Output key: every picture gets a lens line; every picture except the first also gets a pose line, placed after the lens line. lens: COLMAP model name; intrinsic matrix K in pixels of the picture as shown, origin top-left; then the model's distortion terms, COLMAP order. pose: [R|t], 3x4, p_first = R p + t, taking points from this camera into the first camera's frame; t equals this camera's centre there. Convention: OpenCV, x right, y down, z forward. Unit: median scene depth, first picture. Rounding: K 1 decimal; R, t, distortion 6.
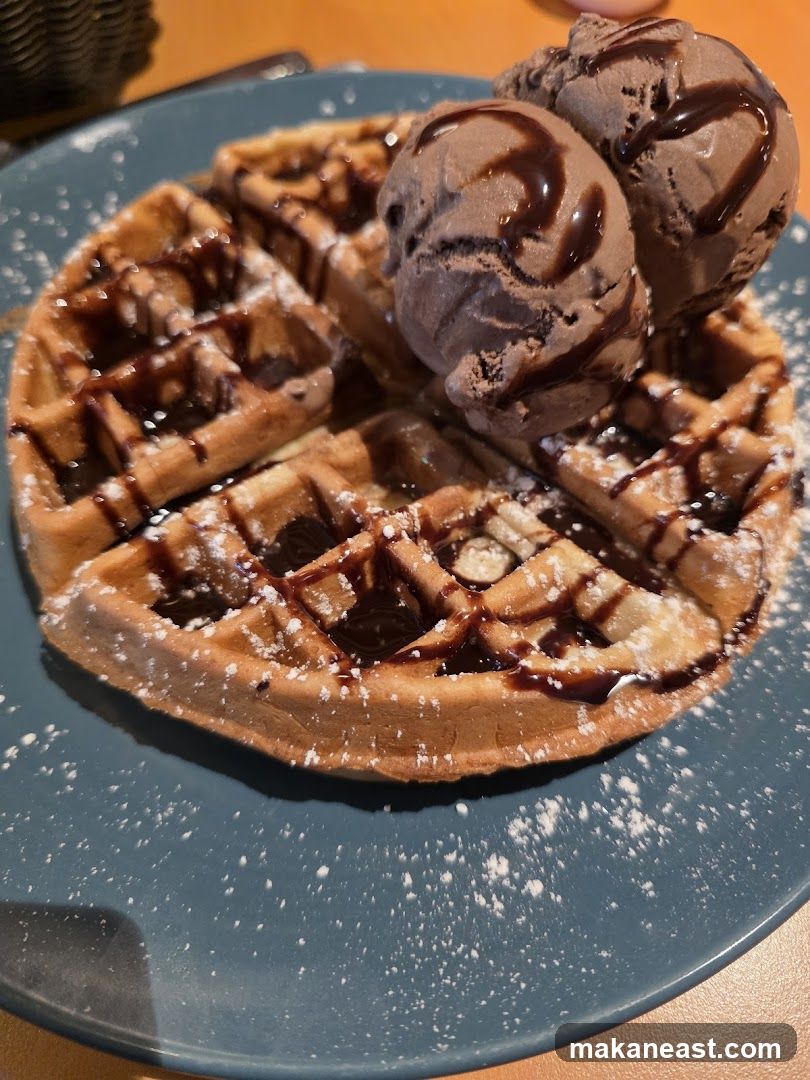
lens RADIAL K [[824.7, 0, 405.8], [0, 824.7, 540.5], [0, 0, 1]] dist [-0.066149, -0.007515]
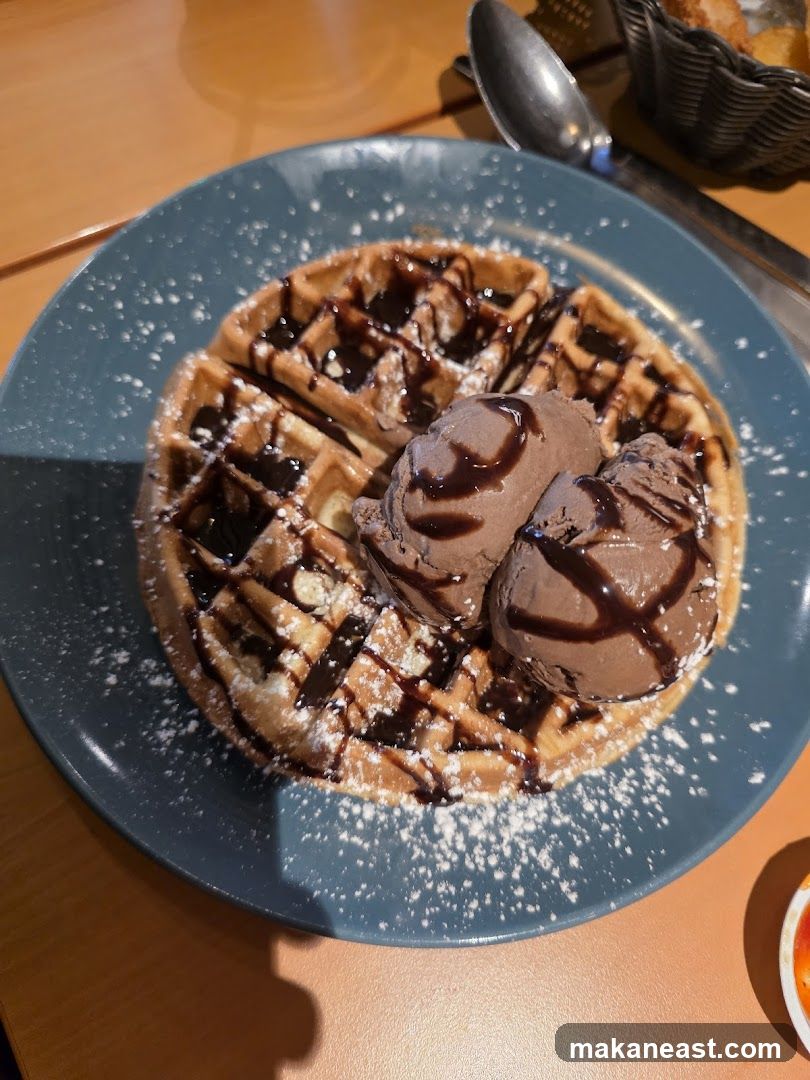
lens RADIAL K [[824.7, 0, 405.3], [0, 824.7, 538.7], [0, 0, 1]] dist [-0.066149, -0.007515]
pose [[0.322040, 0.886722, -0.331684, 0.589682], [-0.836619, 0.430532, 0.338689, -0.684091], [0.443124, 0.168422, 0.880497, -0.211716]]
